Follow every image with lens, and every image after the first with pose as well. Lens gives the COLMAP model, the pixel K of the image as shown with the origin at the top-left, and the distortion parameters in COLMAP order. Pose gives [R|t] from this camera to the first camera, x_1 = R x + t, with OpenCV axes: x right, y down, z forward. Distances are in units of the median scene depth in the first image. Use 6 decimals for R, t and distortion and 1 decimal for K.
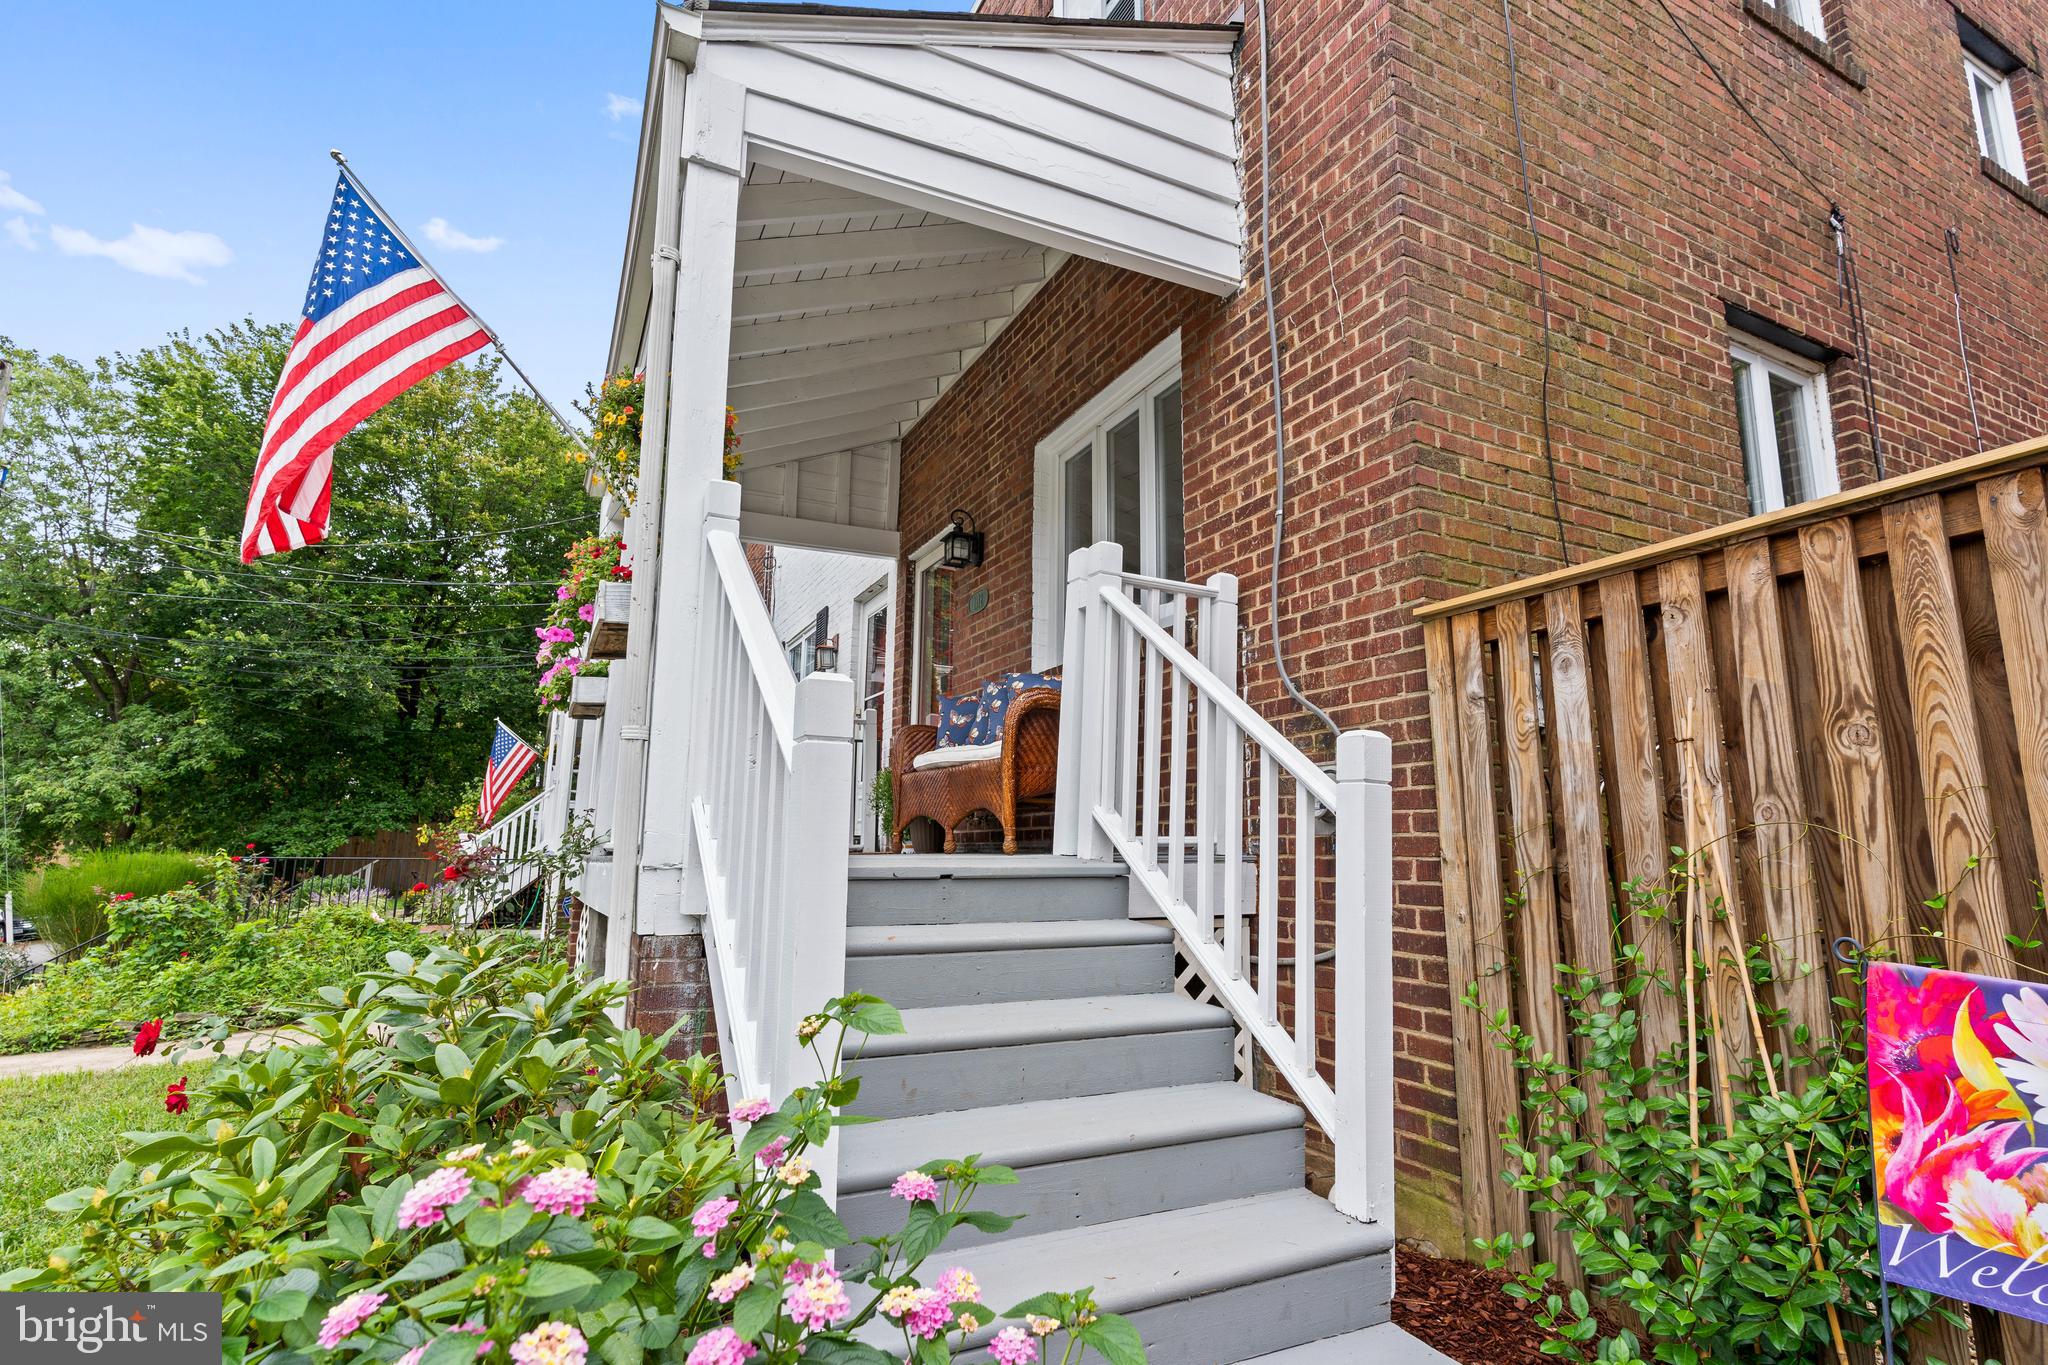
lens RADIAL K [[973.1, 0, 1026.1], [0, 973.1, 681.9], [0, 0, 1]] dist [0.003205, -0.001081]
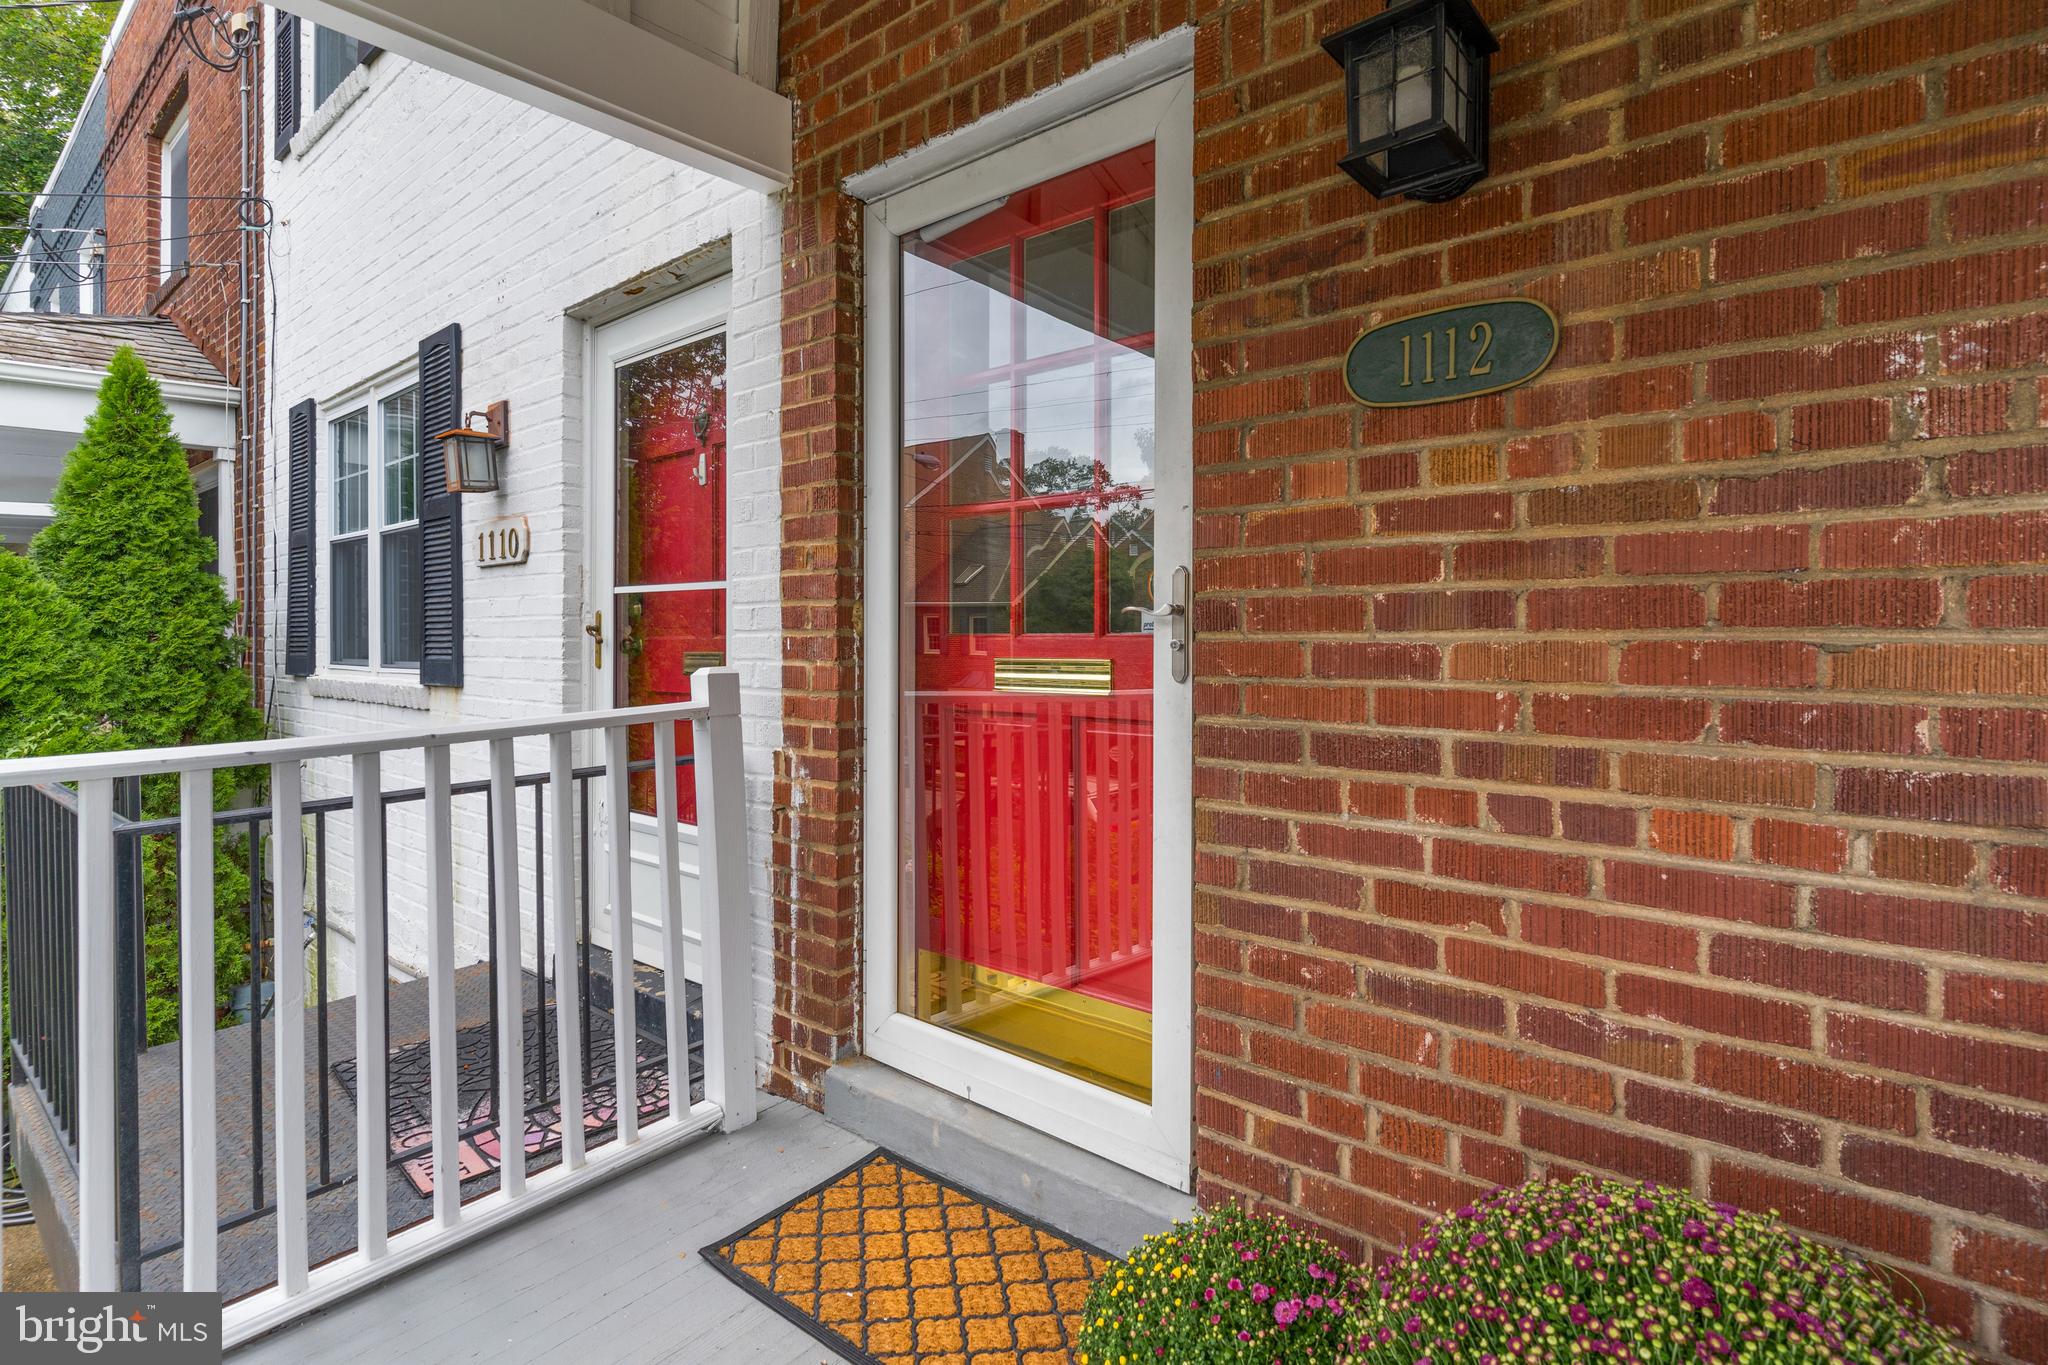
lens RADIAL K [[973.1, 0, 1027.1], [0, 973.1, 644.4], [0, 0, 1]] dist [0.003205, -0.001081]
pose [[0.915213, -0.012841, 0.402765, -0.364519], [-0.060713, 0.983689, 0.169322, -0.073593], [-0.398370, -0.179419, 0.899506, 1.257191]]
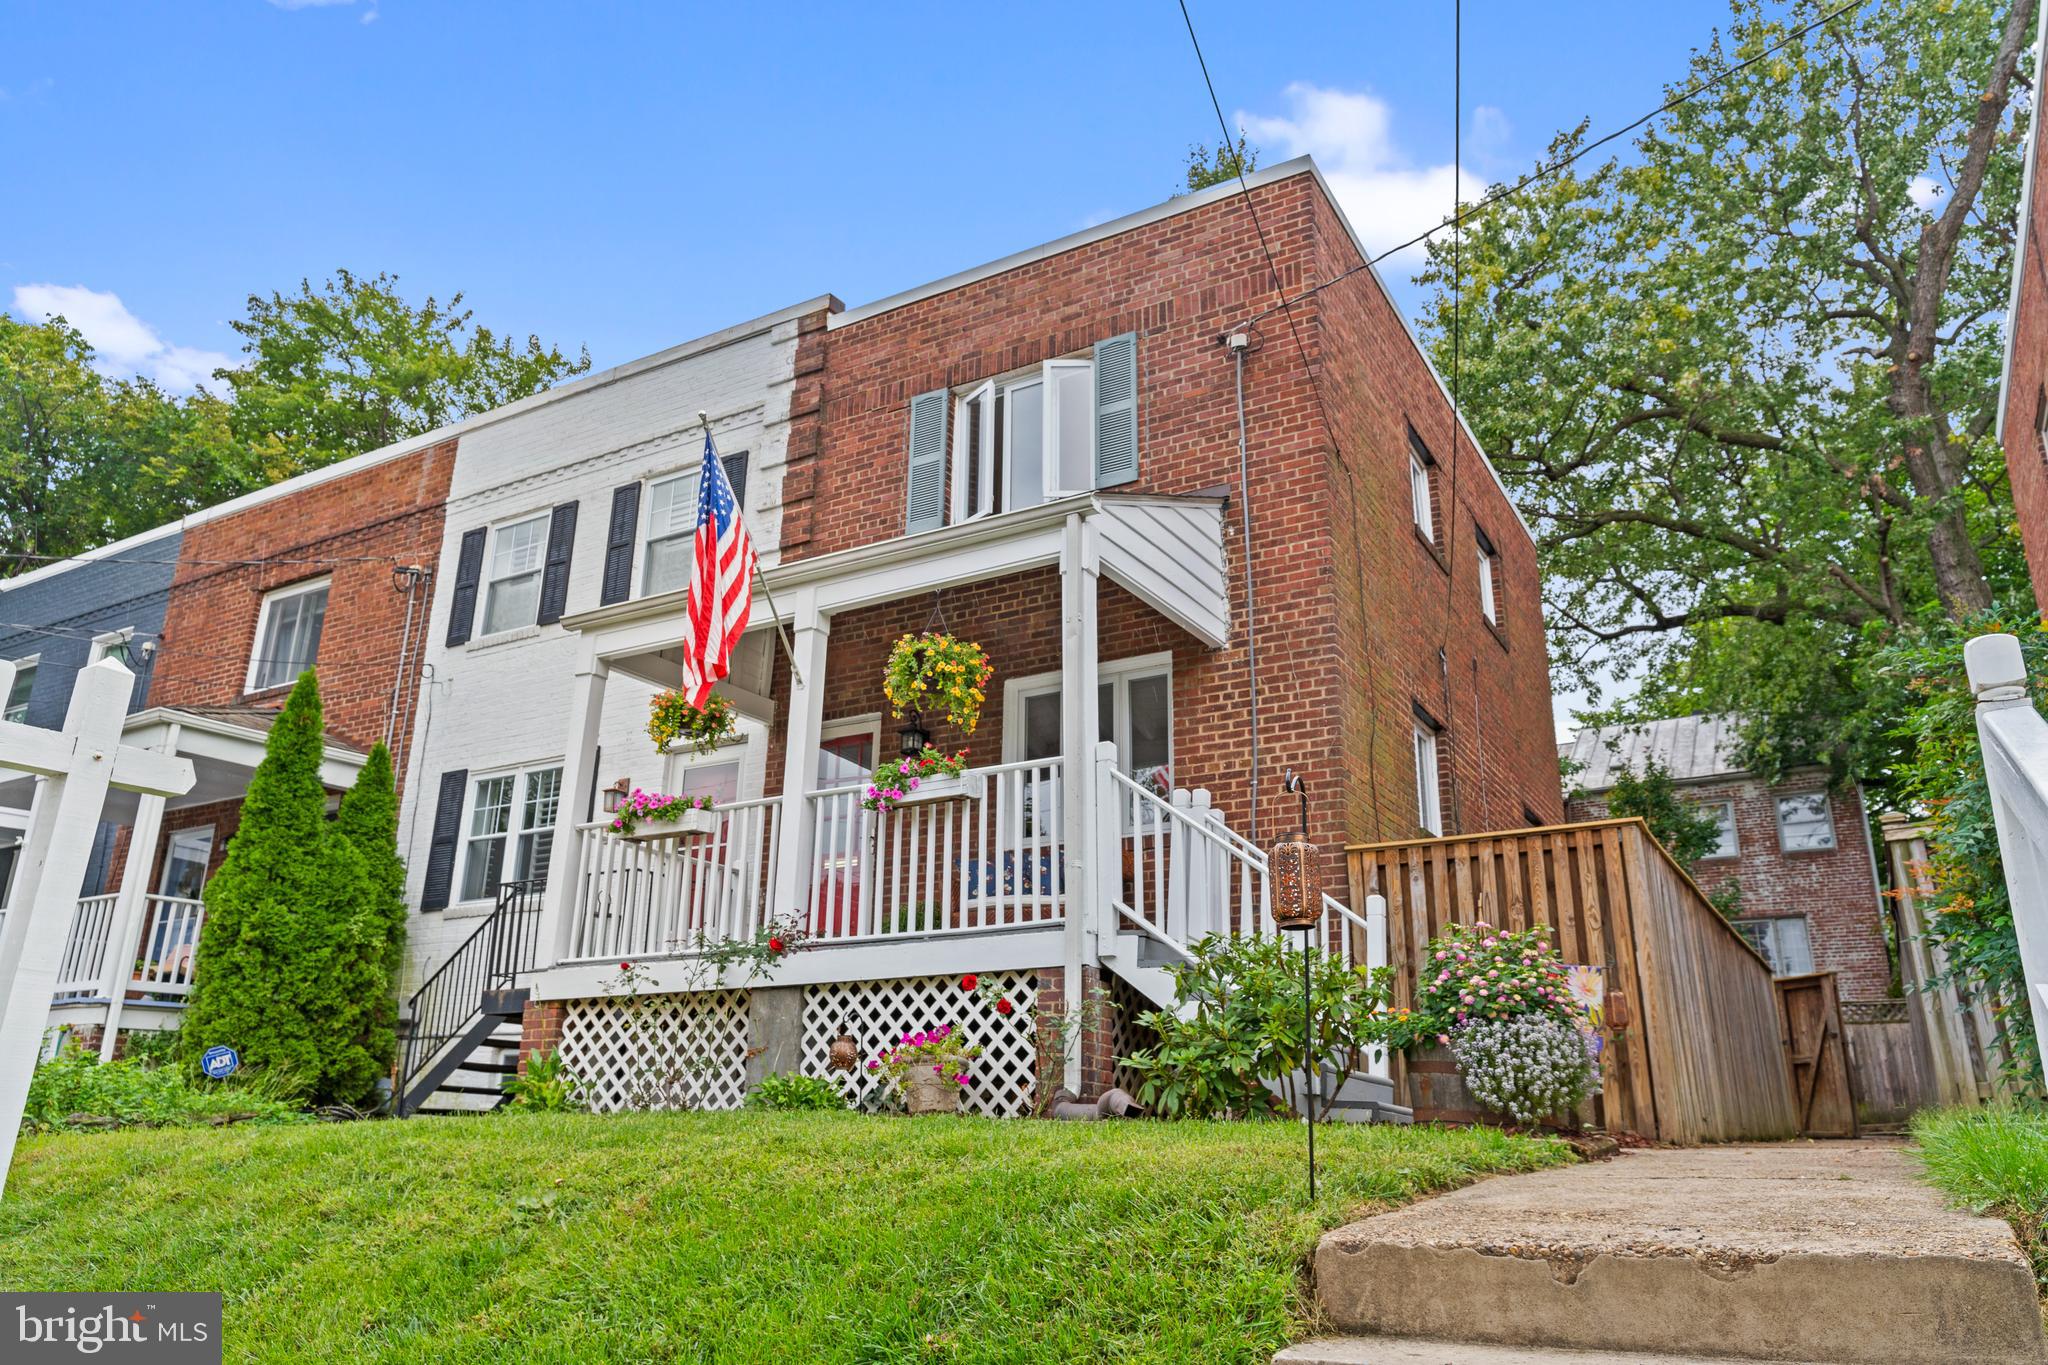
lens RADIAL K [[1443.6, 0, 1023.7], [0, 1443.6, 678.6], [0, 0, 1]] dist [-0.003099, 0.001872]
pose [[0.837848, 0.176510, 0.516579, -1.419080], [-0.101957, 0.980230, -0.169570, 0.130394], [-0.536297, 0.089405, 0.839281, -0.987432]]
